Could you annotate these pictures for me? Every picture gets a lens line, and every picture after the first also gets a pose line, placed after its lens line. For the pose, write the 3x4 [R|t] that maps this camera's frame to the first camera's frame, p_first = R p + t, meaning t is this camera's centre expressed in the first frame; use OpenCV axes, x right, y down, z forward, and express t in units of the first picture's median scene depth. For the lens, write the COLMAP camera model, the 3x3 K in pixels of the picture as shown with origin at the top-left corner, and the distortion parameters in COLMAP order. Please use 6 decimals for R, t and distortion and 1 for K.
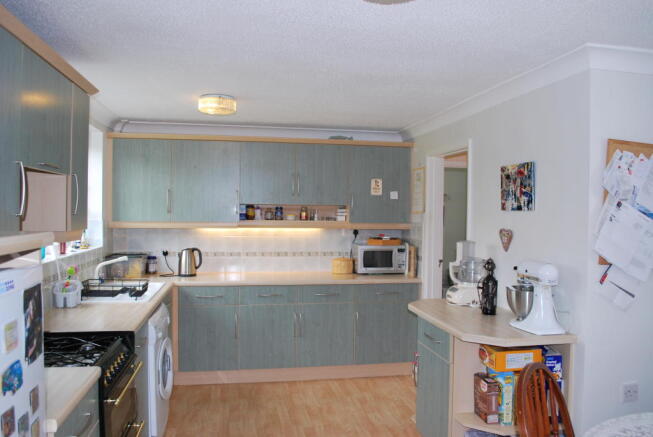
lens RADIAL K [[555.3, 0, 326.5], [0, 555.3, 218.5], [0, 0, 1]] dist [-0.009437, -0.007219]
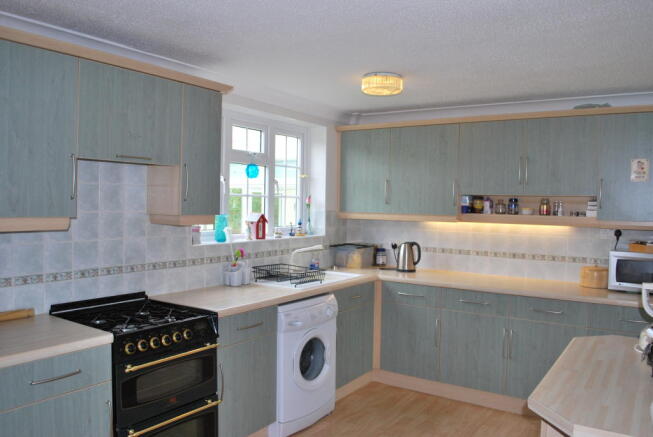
lens RADIAL K [[555.3, 0, 326.5], [0, 555.3, 218.5], [0, 0, 1]] dist [-0.009437, -0.007219]
pose [[0.717733, 0.023588, -0.695919, 0.296538], [-0.020991, 0.999705, 0.012236, 0.004671], [0.696002, 0.005826, 0.718016, 0.217569]]
